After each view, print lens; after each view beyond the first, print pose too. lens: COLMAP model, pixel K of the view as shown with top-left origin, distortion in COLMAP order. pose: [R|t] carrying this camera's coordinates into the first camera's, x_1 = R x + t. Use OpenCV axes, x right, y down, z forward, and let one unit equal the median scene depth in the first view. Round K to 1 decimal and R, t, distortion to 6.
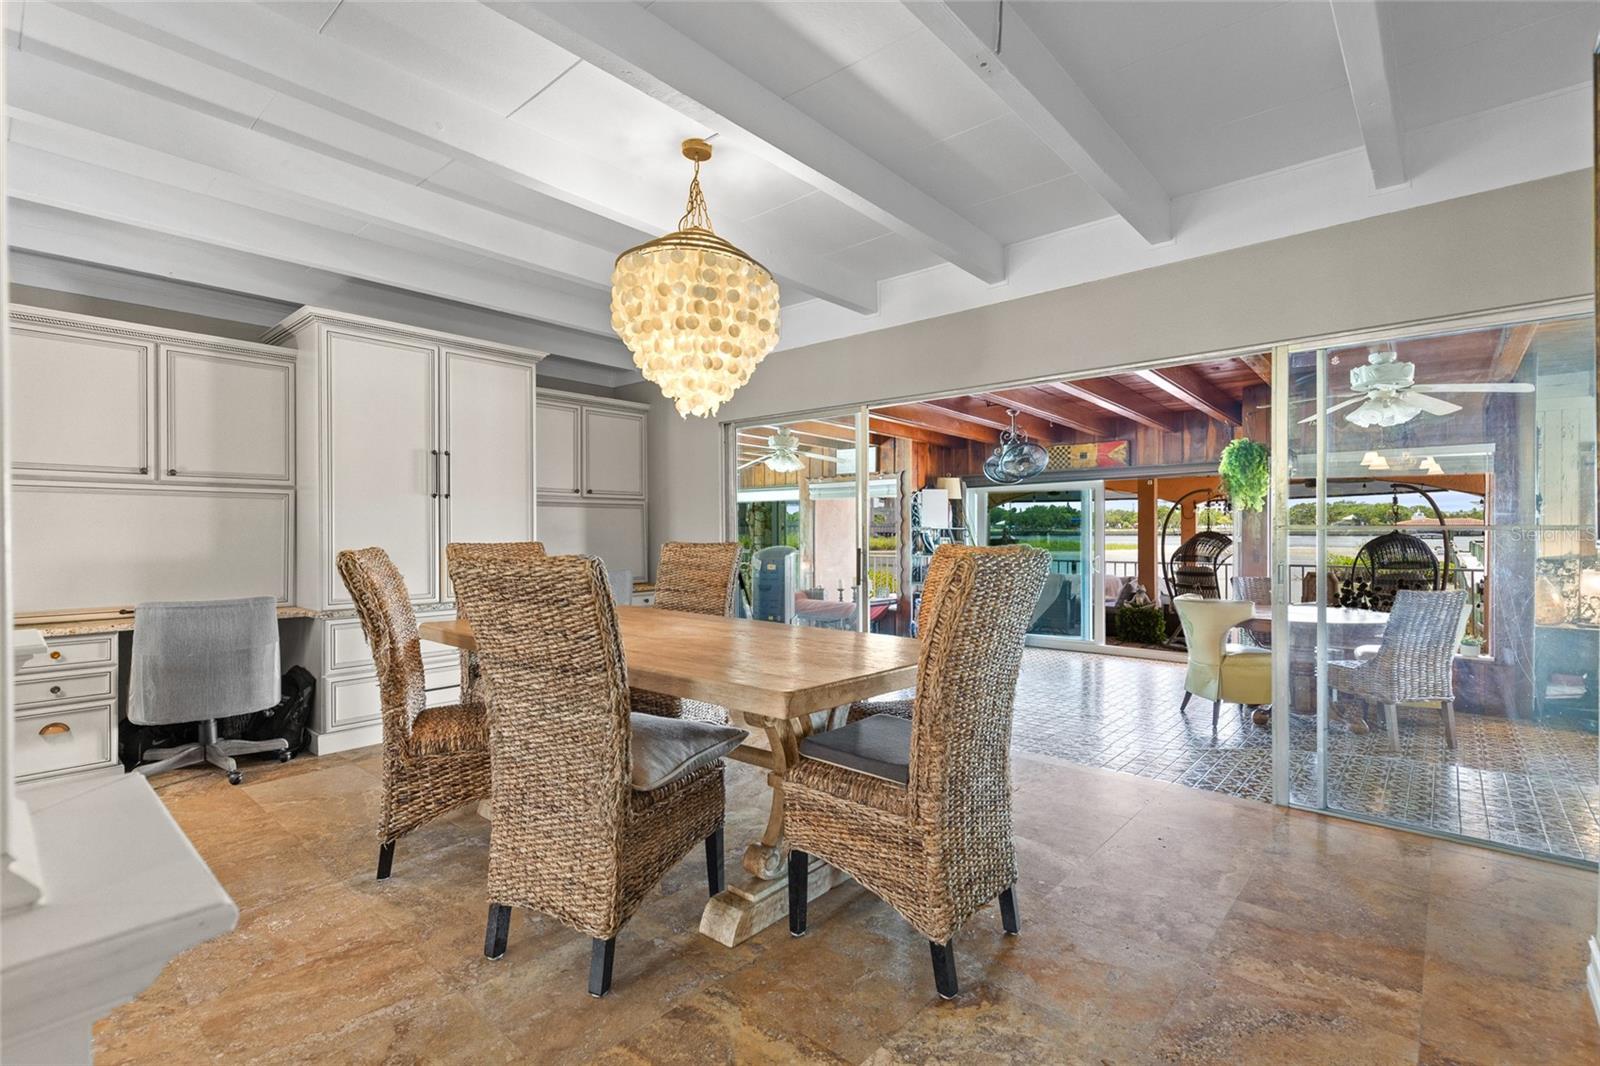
lens RADIAL K [[730.6, 0, 801.0], [0, 730.6, 540.6], [0, 0, 1]] dist [0.003218, 0.000144]
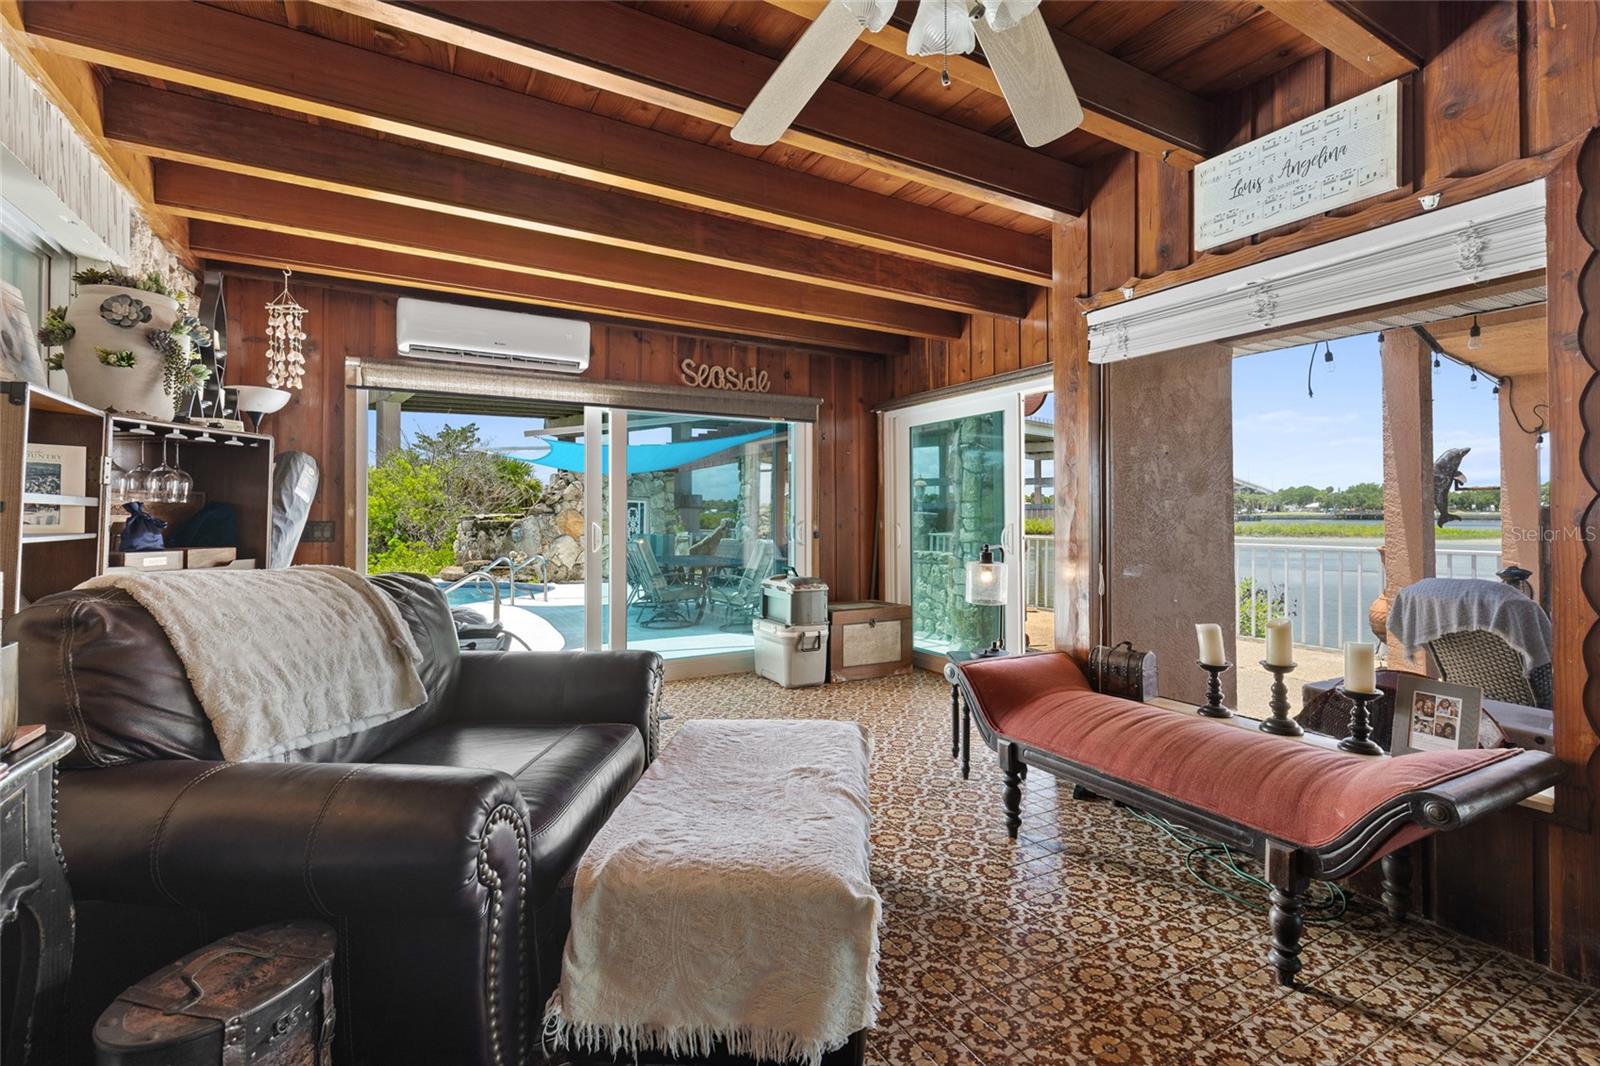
lens RADIAL K [[729.0, 0, 804.0], [0, 729.0, 519.3], [0, 0, 1]] dist [0.008098, 0.000211]
pose [[0.943573, 0.000418, -0.331165, 0.000244], [-0.003263, 0.999962, -0.008033, 0.016870], [0.331149, 0.008661, 0.943539, 0.787511]]
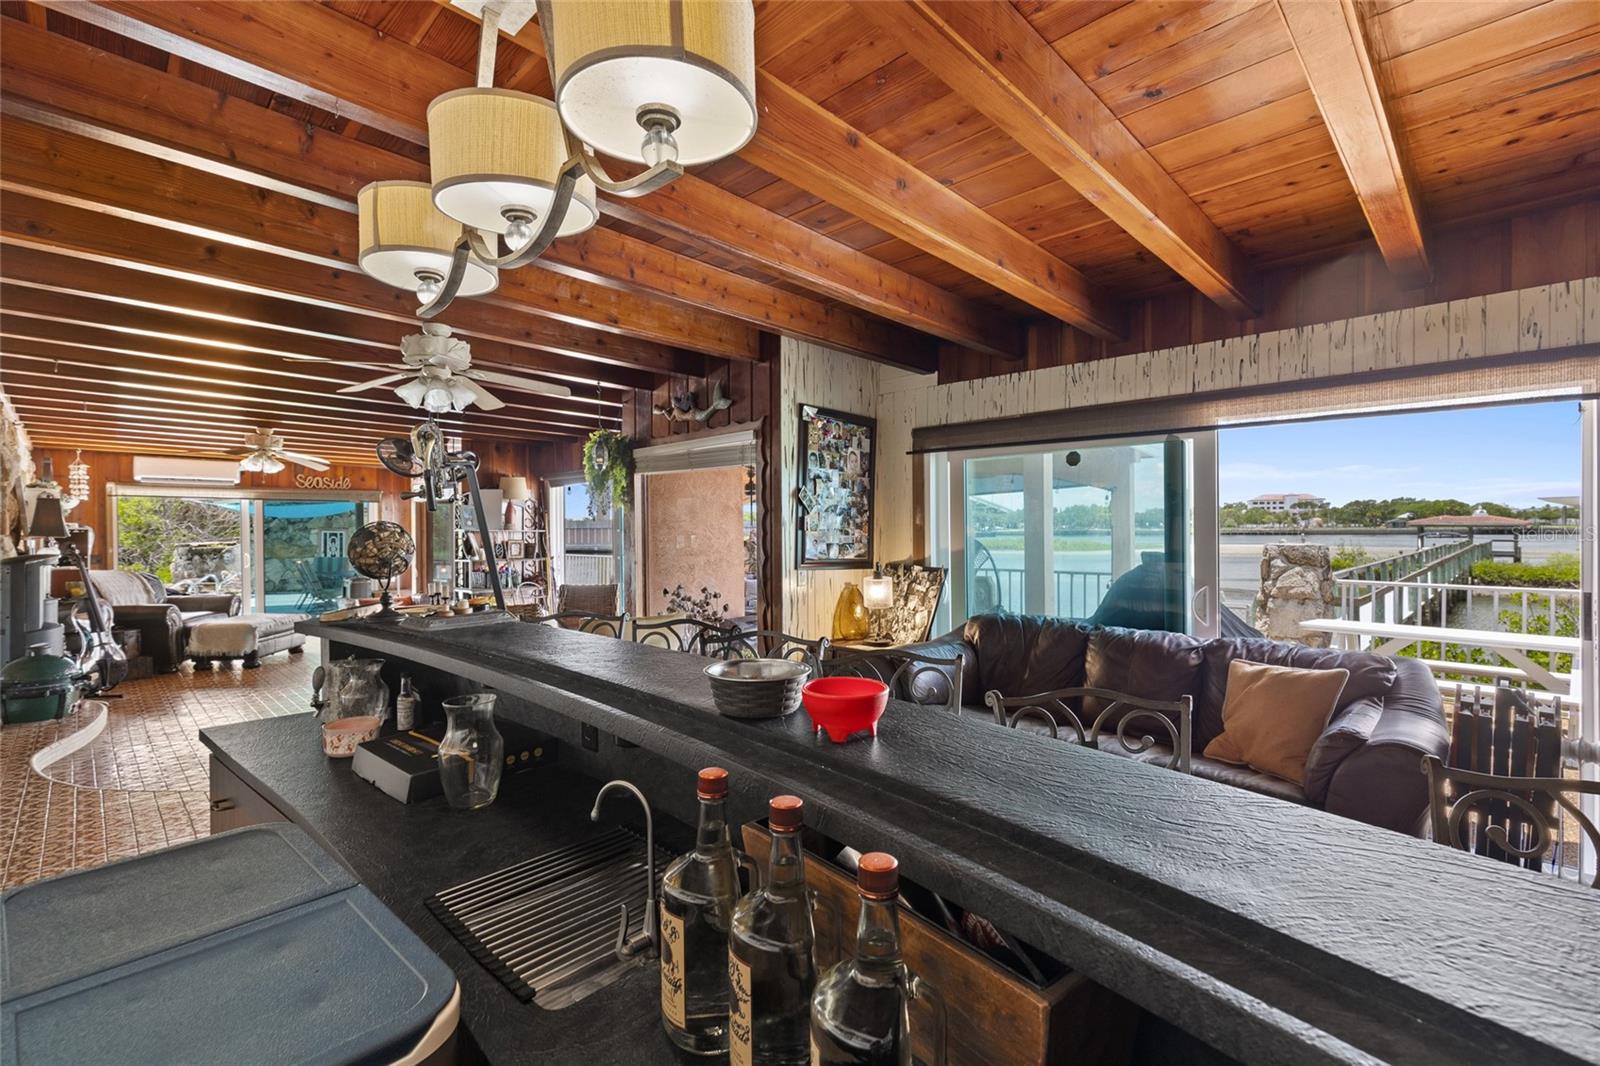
lens RADIAL K [[714.0, 0, 804.4], [0, 714.0, 547.2], [0, 0, 1]] dist [0.001813, 0.000309]
pose [[0.998035, -0.003856, -0.062542, 0.690242], [0.004324, 0.999964, 0.007355, -0.000925], [0.062511, -0.007611, 0.998015, 0.111577]]
